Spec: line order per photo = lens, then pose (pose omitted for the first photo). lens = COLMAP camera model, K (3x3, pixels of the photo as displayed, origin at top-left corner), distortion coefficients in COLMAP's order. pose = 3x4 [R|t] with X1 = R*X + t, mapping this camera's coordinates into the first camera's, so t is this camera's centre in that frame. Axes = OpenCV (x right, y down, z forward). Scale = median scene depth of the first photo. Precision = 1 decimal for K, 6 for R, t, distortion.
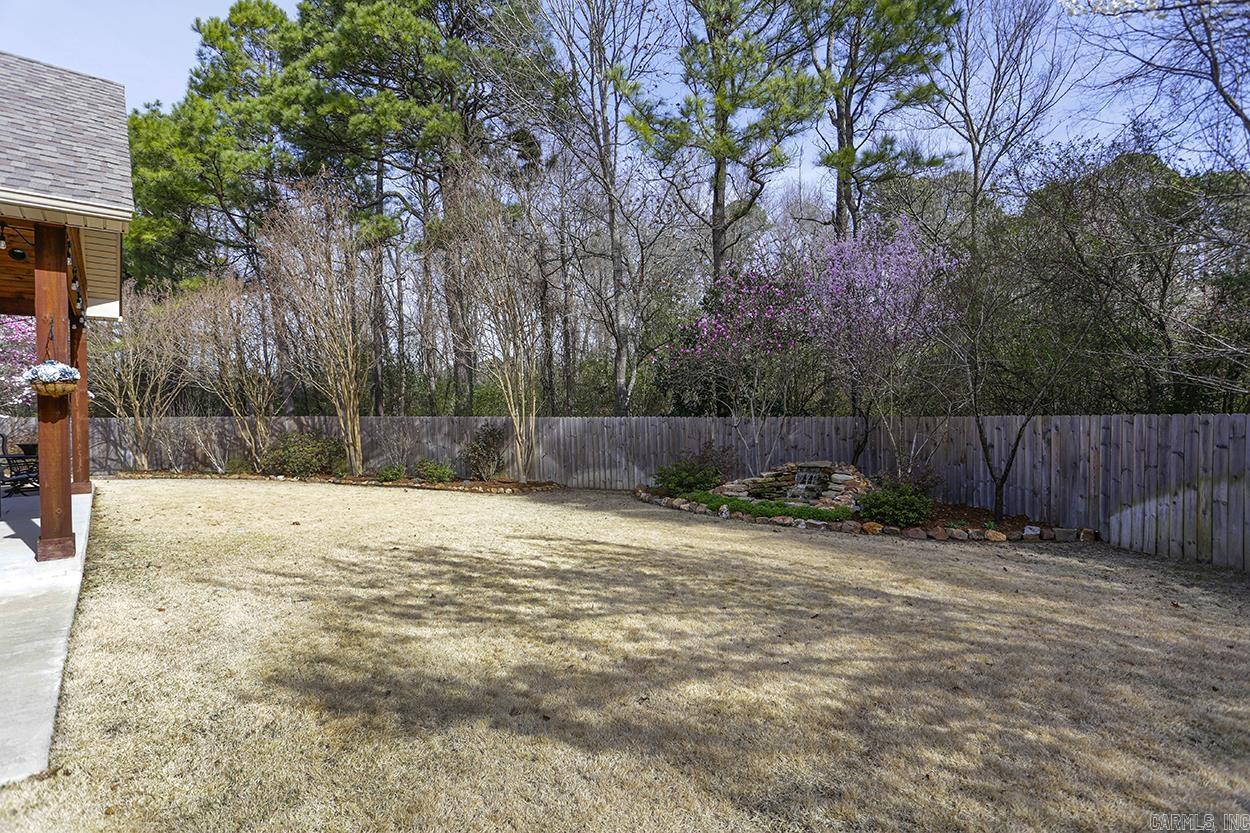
lens RADIAL K [[604.0, 0, 628.6], [0, 604.0, 420.4], [0, 0, 1]] dist [-0.032289, 0.001471]
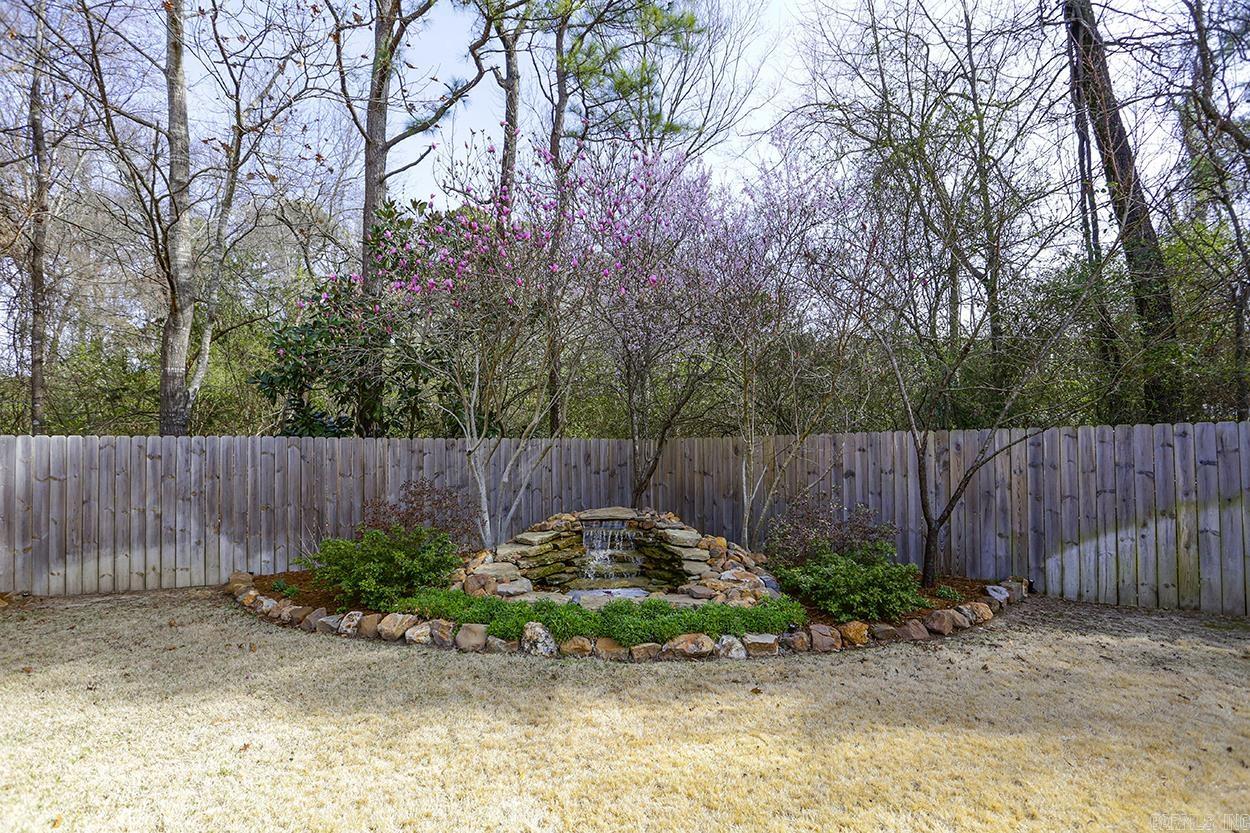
lens RADIAL K [[604.0, 0, 628.6], [0, 604.0, 420.4], [0, 0, 1]] dist [-0.032289, 0.001471]
pose [[0.757102, 0.031416, 0.652541, -0.098028], [0.007854, 0.998333, -0.057176, 0.020470], [-0.653250, 0.048414, 0.755593, 0.709770]]
